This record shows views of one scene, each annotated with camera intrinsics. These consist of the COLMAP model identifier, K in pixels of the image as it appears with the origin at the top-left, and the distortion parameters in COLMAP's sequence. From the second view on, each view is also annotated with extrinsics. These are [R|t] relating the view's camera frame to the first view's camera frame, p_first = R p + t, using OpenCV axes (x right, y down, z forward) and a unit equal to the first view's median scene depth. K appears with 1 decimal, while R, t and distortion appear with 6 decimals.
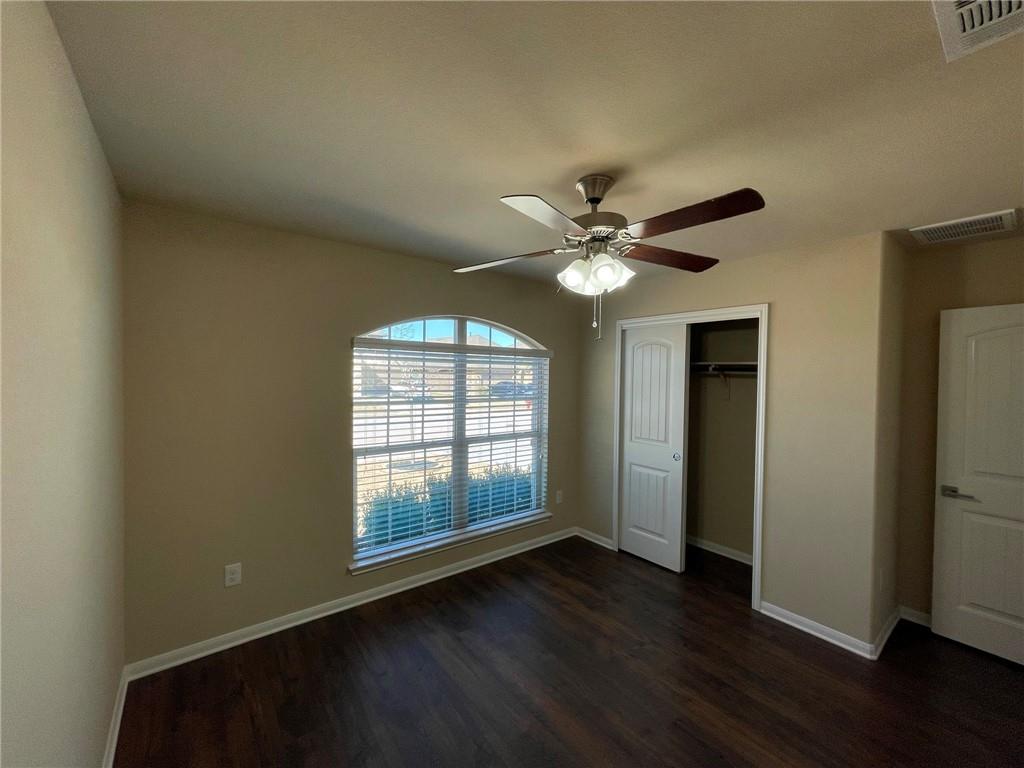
lens RADIAL K [[412.0, 0, 510.2], [0, 412.0, 384.0], [0, 0, 1]] dist [0.000600, 0.000368]
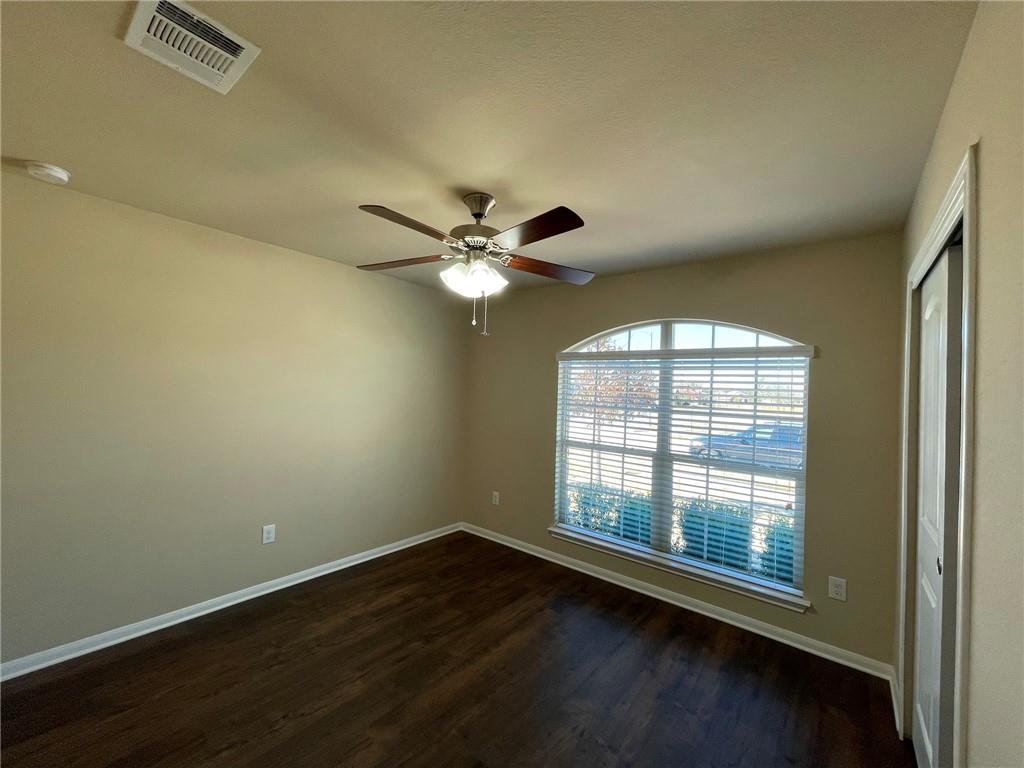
lens RADIAL K [[412.0, 0, 510.2], [0, 412.0, 384.0], [0, 0, 1]] dist [0.000600, 0.000368]
pose [[0.221908, -0.016482, -0.974928, 0.723232], [-0.053019, 0.998174, -0.028943, 0.026937], [0.973625, 0.058112, 0.220629, 0.470200]]
